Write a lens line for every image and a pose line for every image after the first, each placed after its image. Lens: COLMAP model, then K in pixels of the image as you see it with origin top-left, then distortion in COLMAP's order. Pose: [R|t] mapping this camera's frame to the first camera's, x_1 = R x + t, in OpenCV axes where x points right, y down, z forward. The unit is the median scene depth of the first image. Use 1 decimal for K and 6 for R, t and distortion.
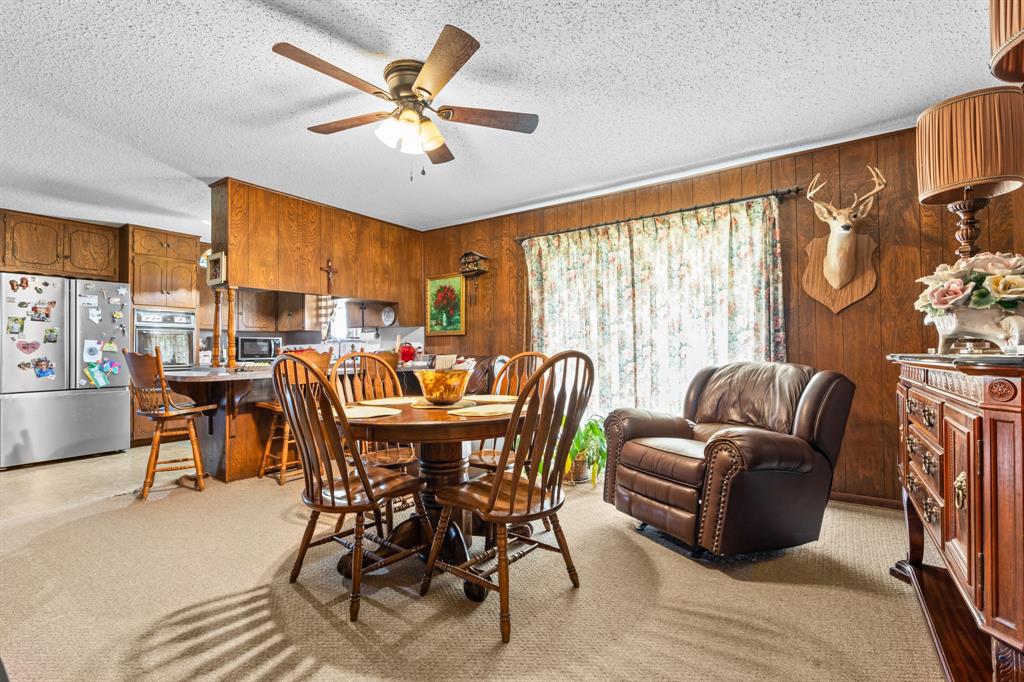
lens RADIAL K [[462.5, 0, 510.0], [0, 462.5, 342.9], [0, 0, 1]] dist [-0.000113, 0.000095]
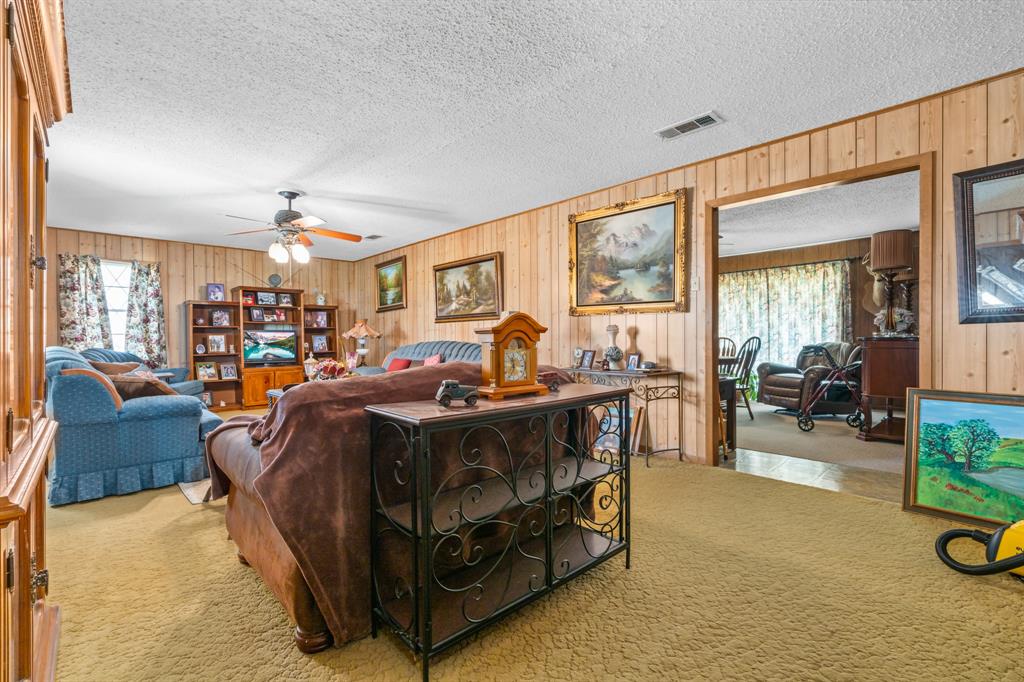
lens RADIAL K [[462.5, 0, 509.0], [0, 462.5, 343.7], [0, 0, 1]] dist [-0.000113, 0.000095]
pose [[0.978470, 0.001858, -0.206382, -0.438835], [0.003797, 0.999628, 0.027004, -0.012573], [0.206356, -0.027206, 0.978099, -1.238451]]
